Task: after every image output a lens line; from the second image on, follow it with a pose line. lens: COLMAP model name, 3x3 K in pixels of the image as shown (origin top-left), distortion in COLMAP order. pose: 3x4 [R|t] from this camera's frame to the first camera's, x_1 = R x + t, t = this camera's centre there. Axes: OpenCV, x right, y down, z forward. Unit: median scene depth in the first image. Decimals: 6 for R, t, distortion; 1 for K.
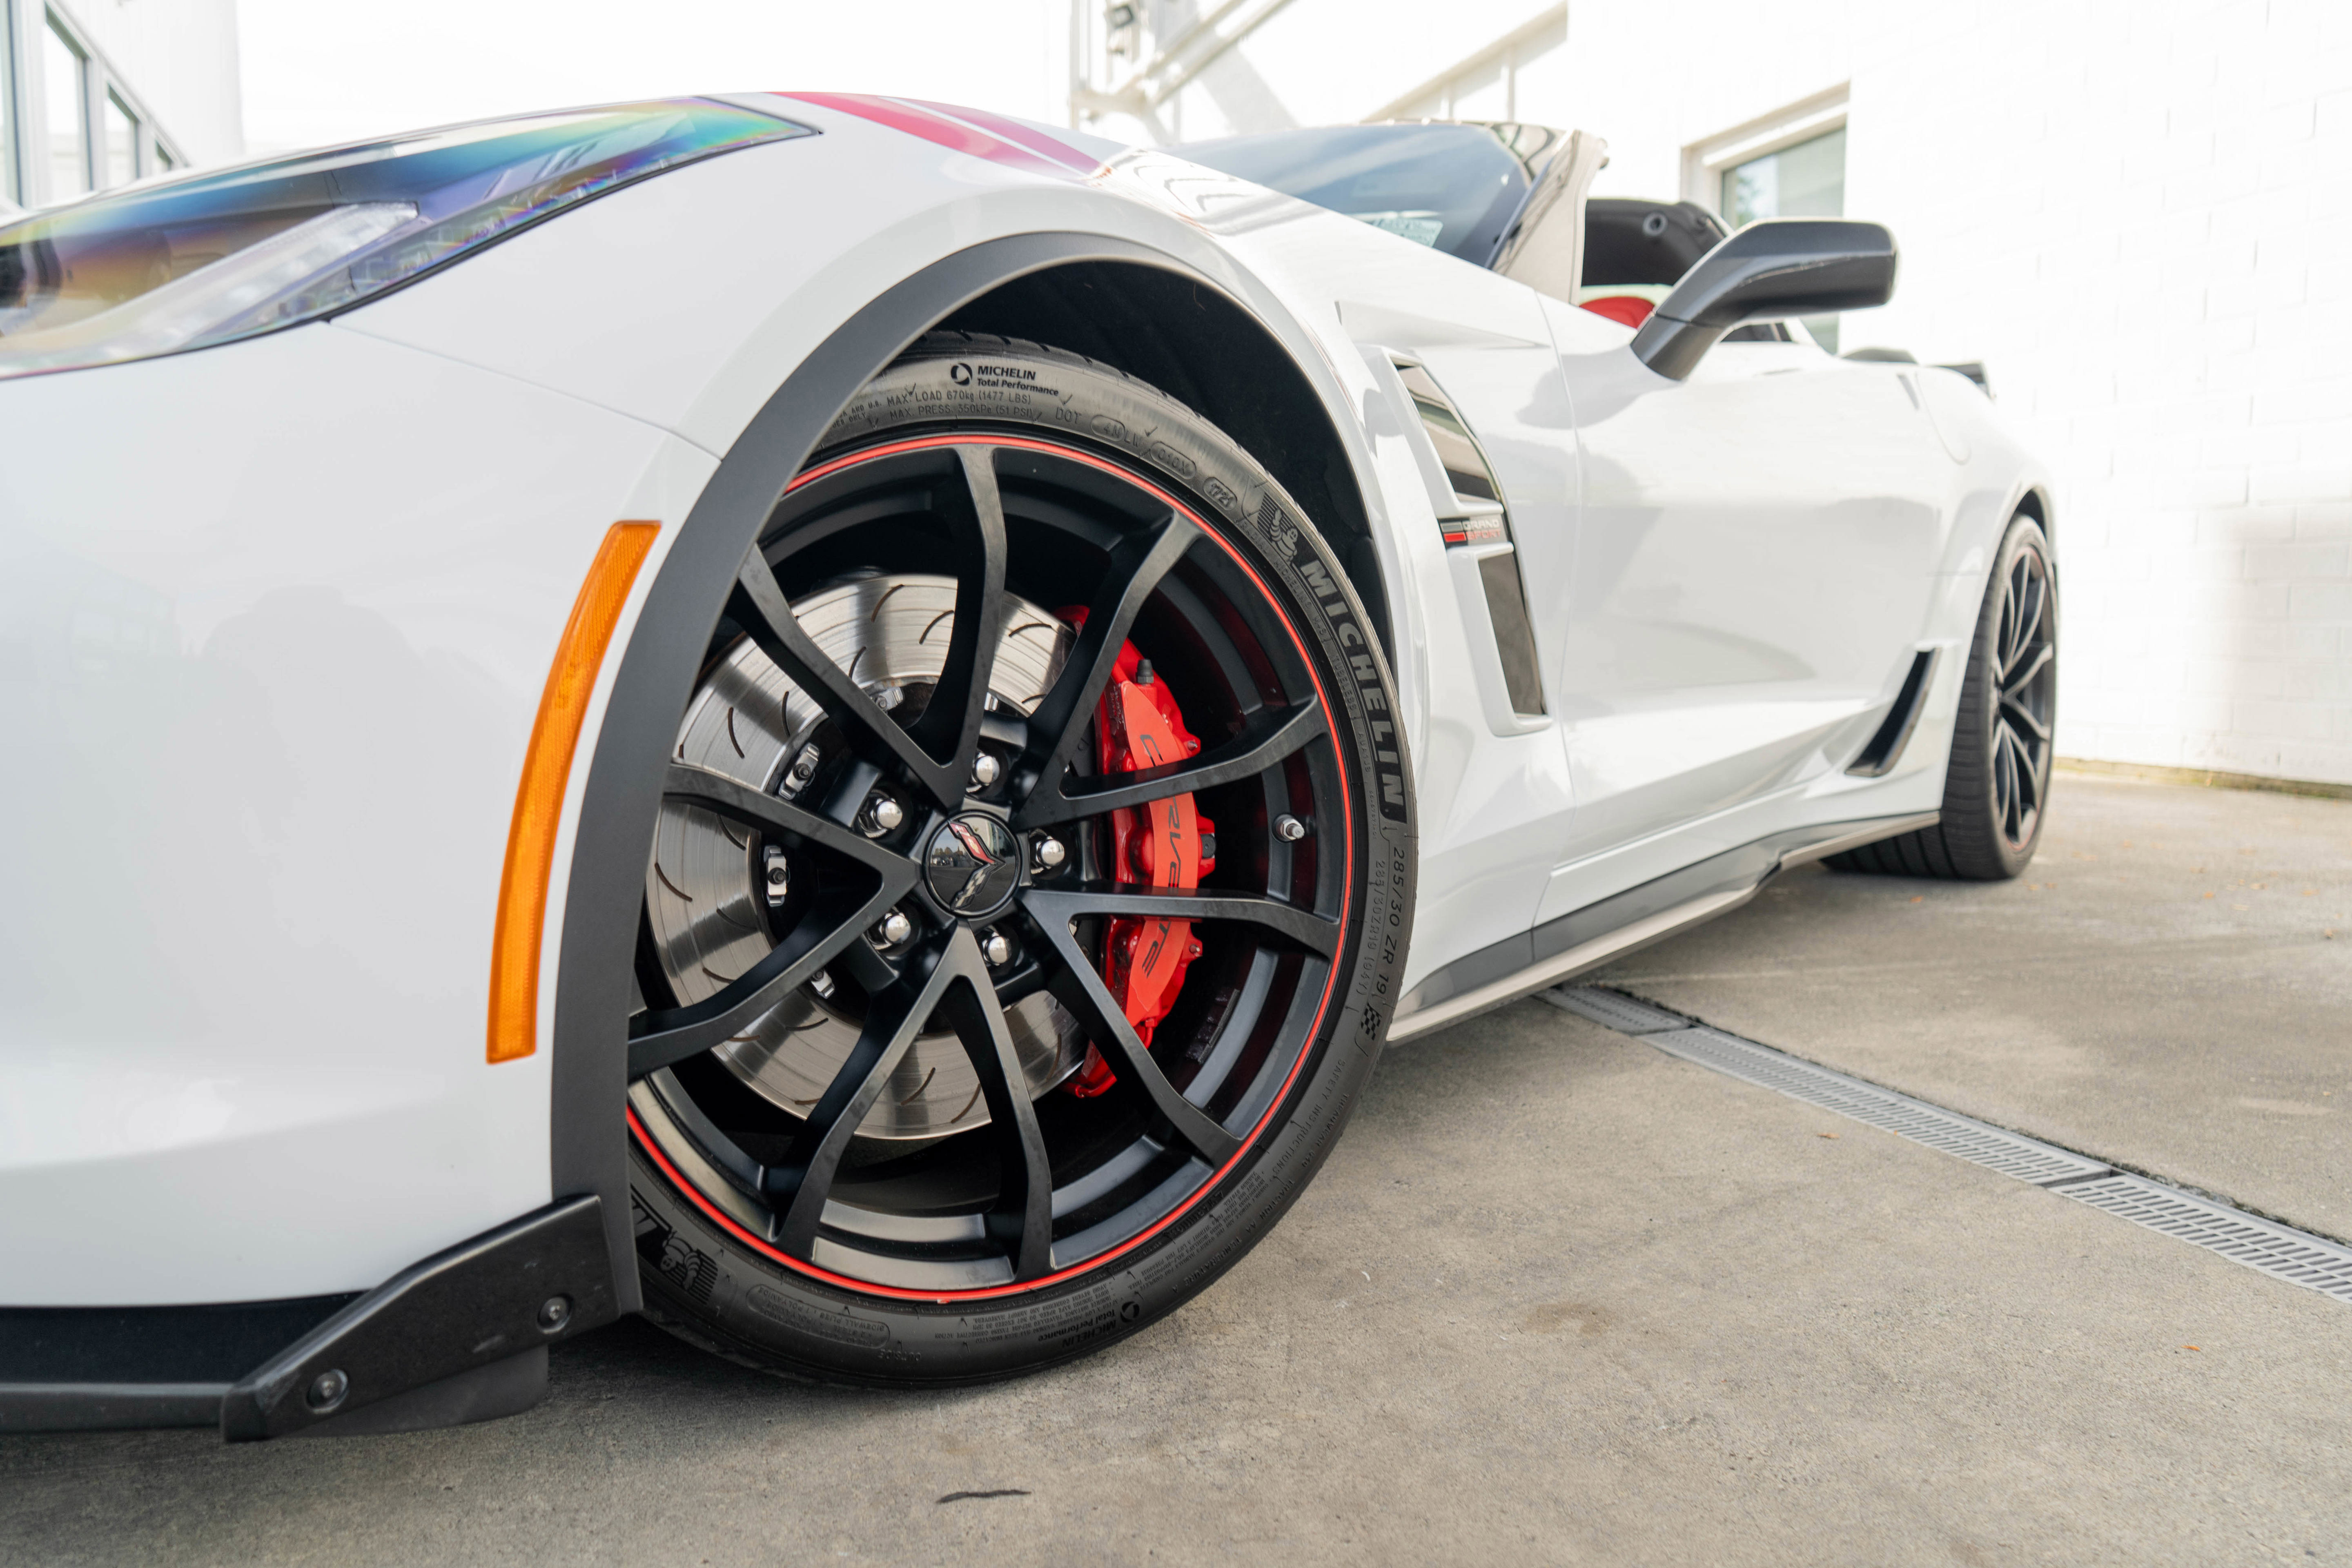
lens RADIAL K [[1902.9, 0, 1176.0], [0, 1902.9, 784.0], [0, 0, 1]] dist [-0.024077, 0.028351]
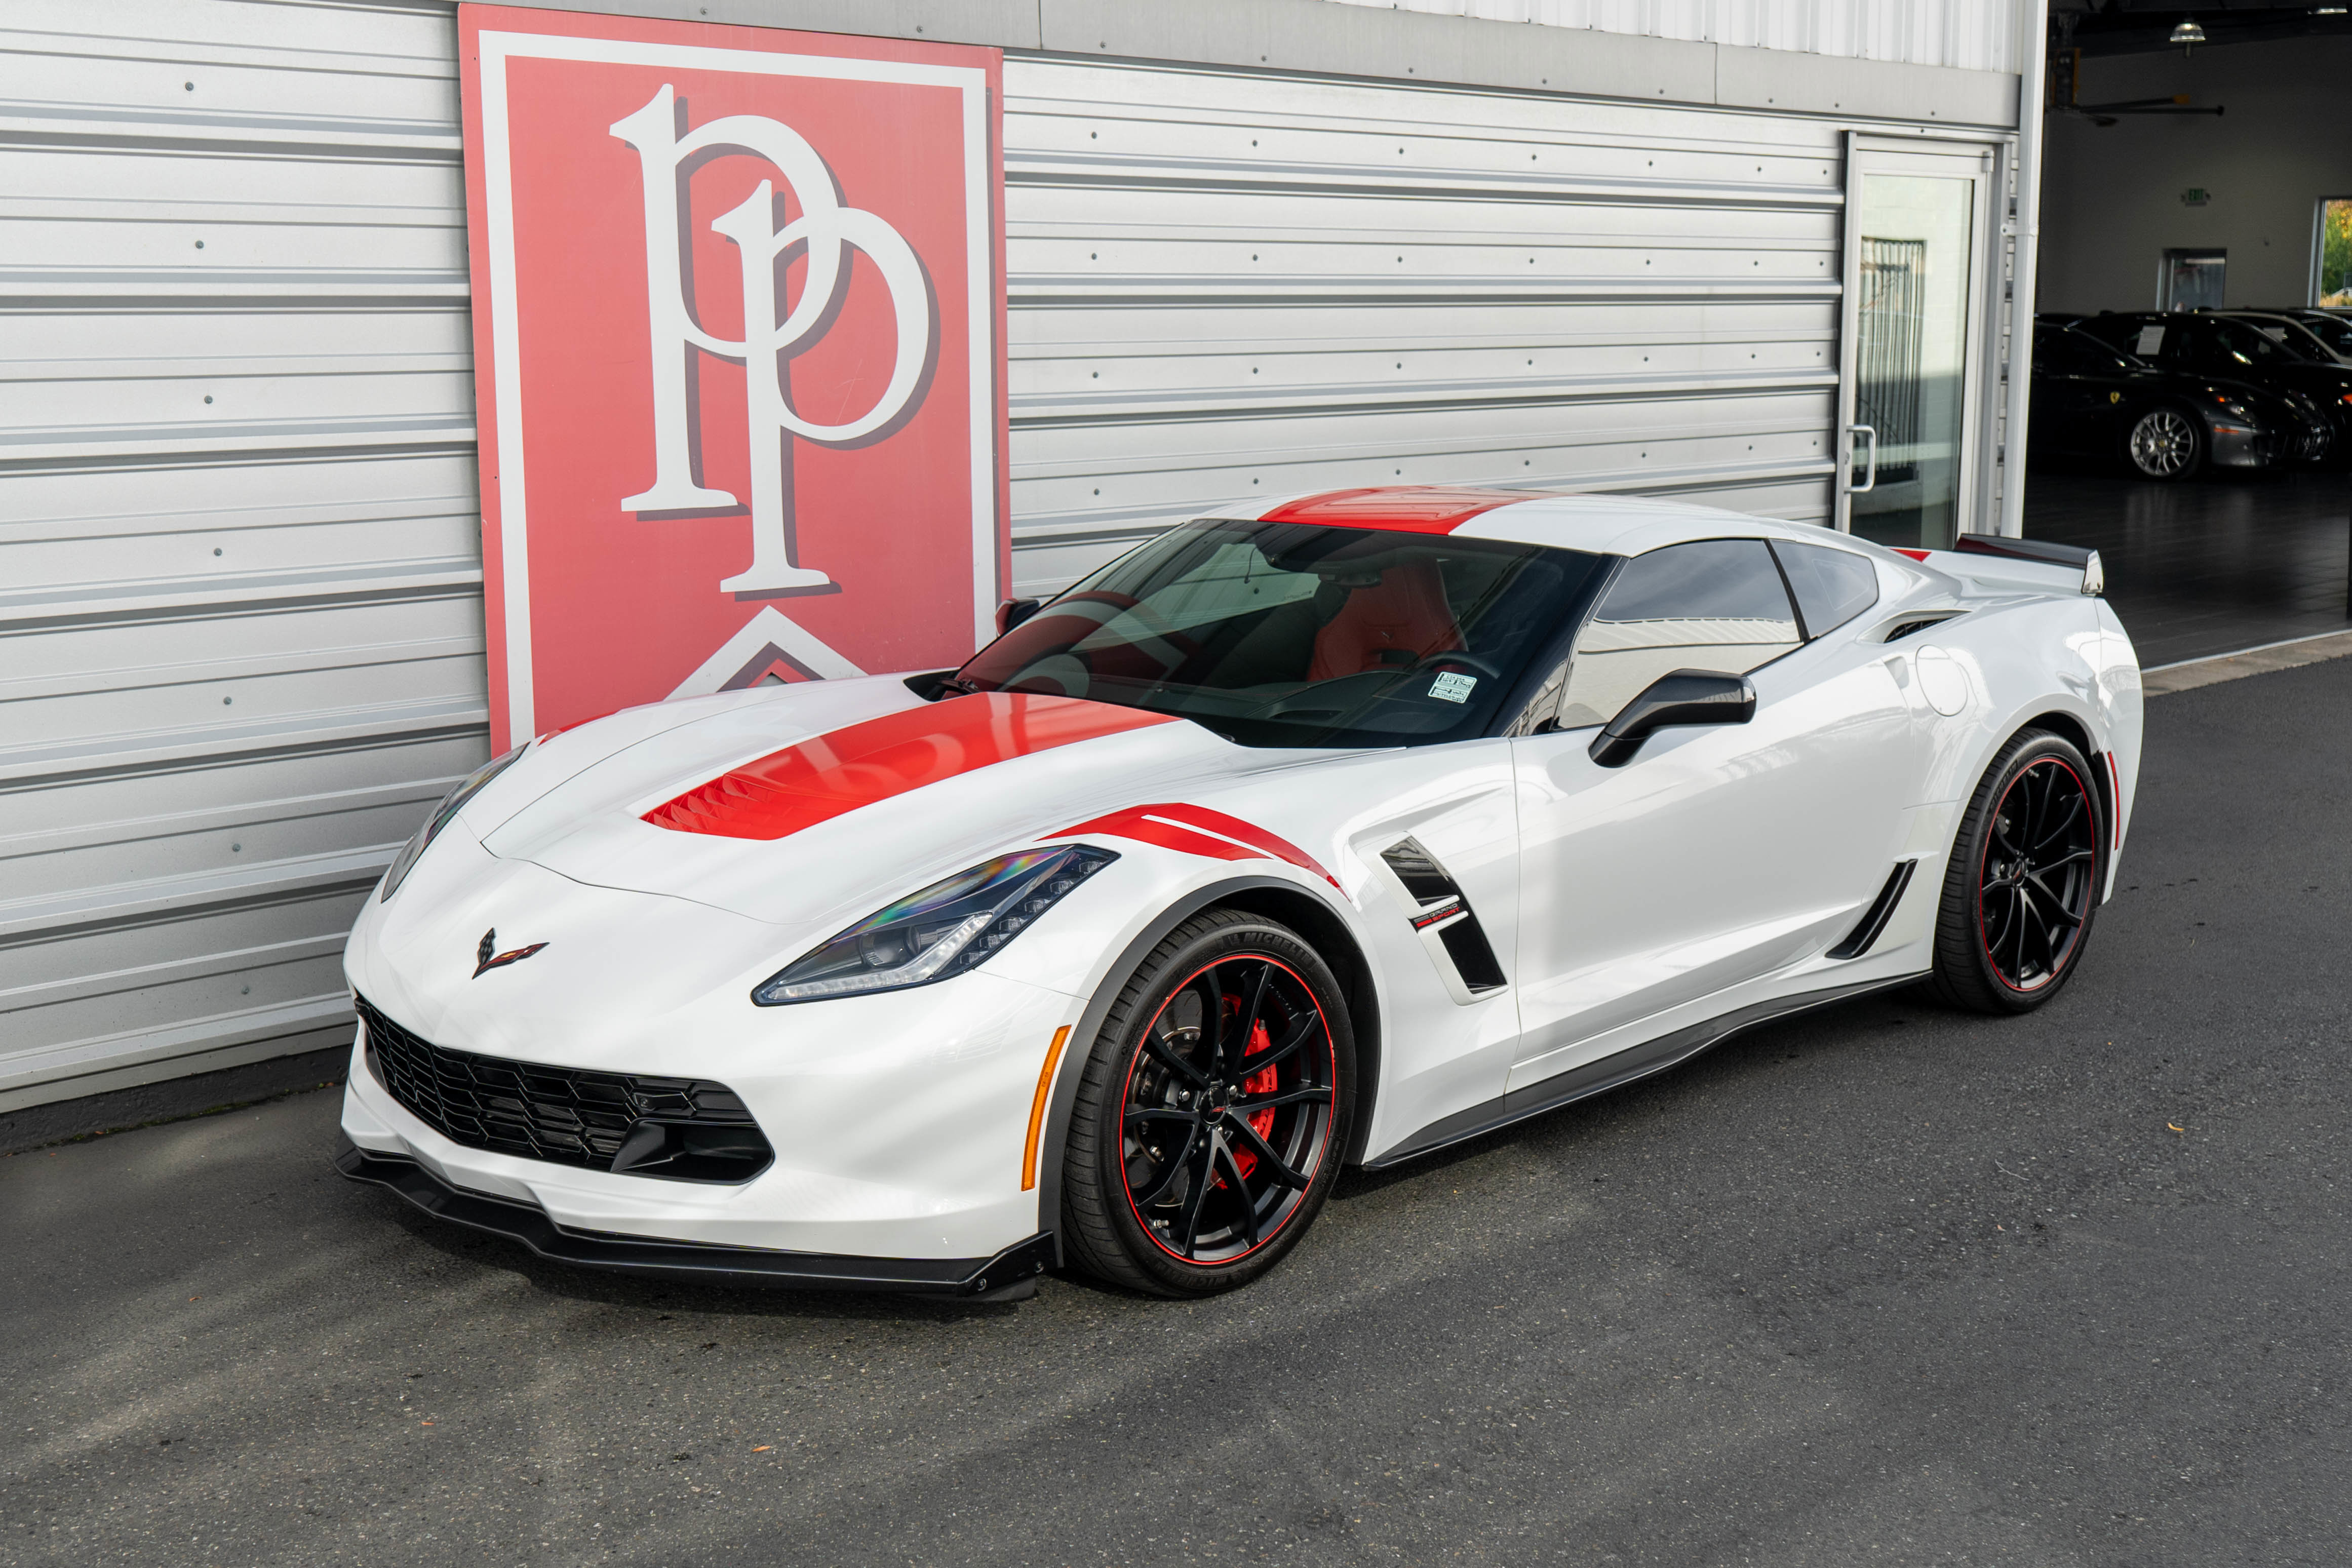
lens RADIAL K [[2955.9, 0, 1214.7], [0, 2955.9, 793.4], [0, 0, 1]] dist [-0.006391, 0.031257]
pose [[0.988535, 0.018216, -0.149891, 0.450008], [-0.006749, 0.997034, 0.076661, -0.578722], [0.150843, -0.074771, 0.985726, -2.447807]]
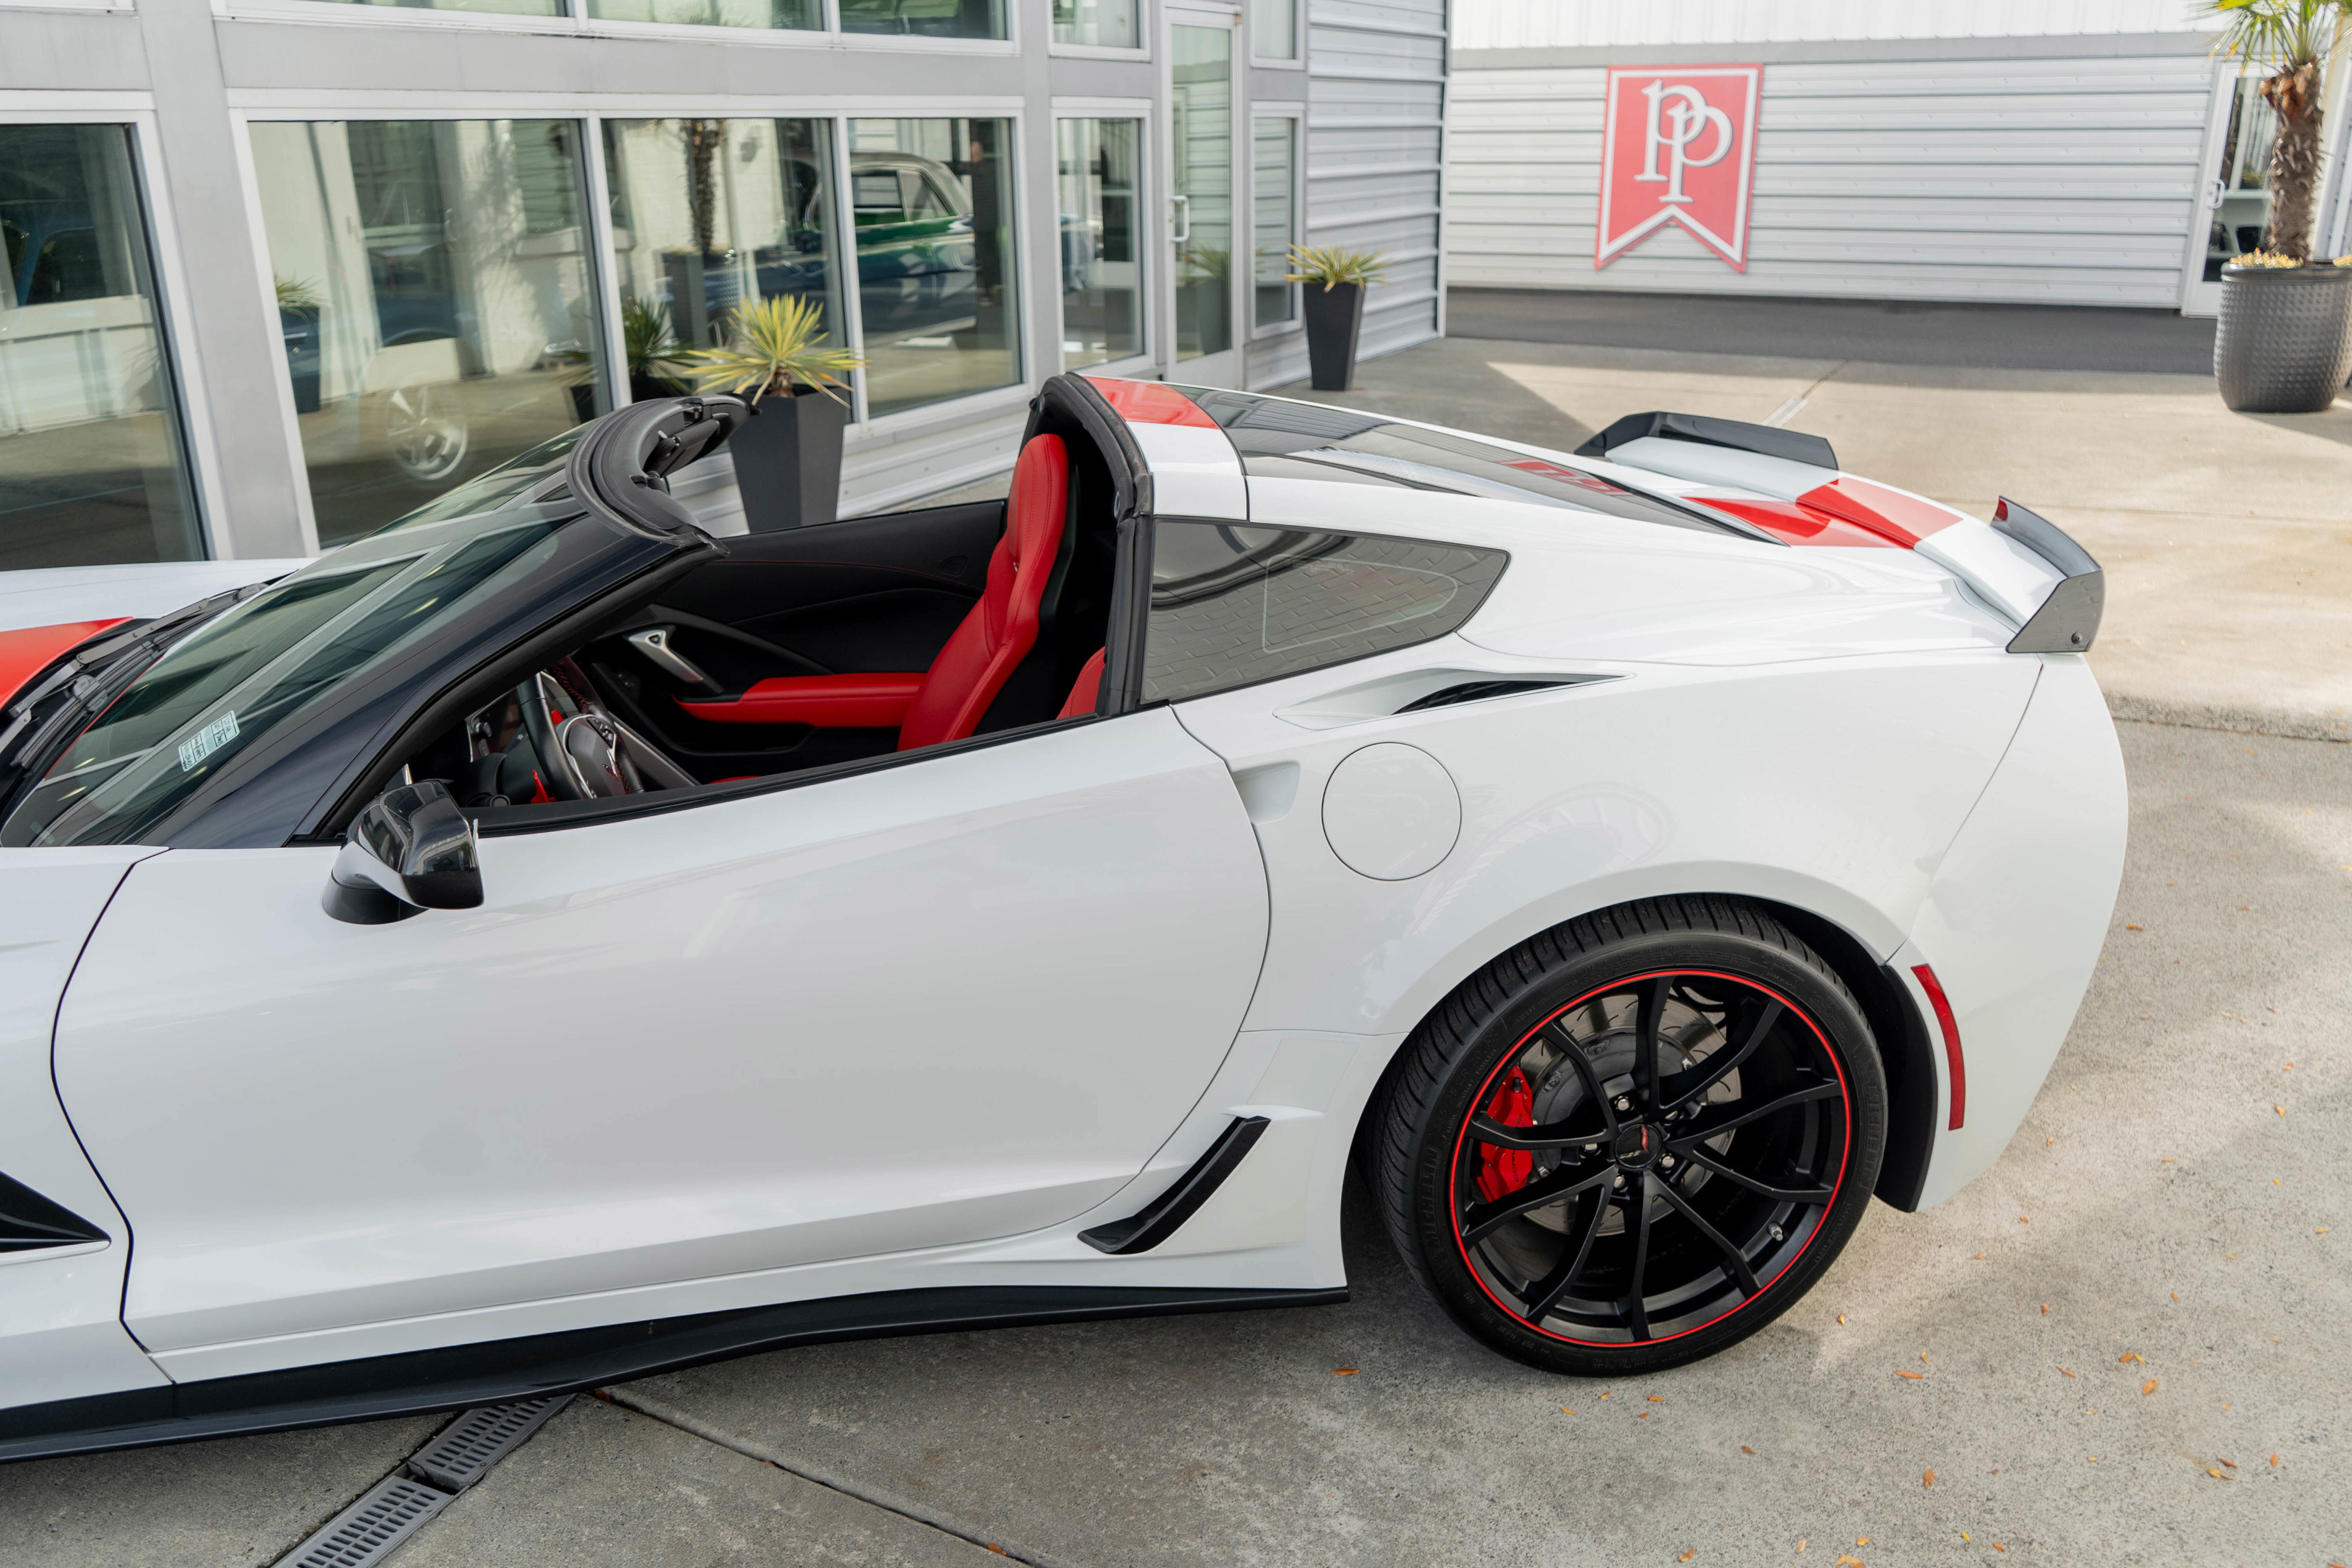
lens RADIAL K [[1902.9, 0, 1176.0], [0, 1902.9, 784.0], [0, 0, 1]] dist [-0.024077, 0.028351]
pose [[0.699307, 0.224701, -0.678586, 1.792975], [-0.051628, 0.962706, 0.265578, -0.841123], [0.712955, -0.150686, 0.684828, 0.942227]]
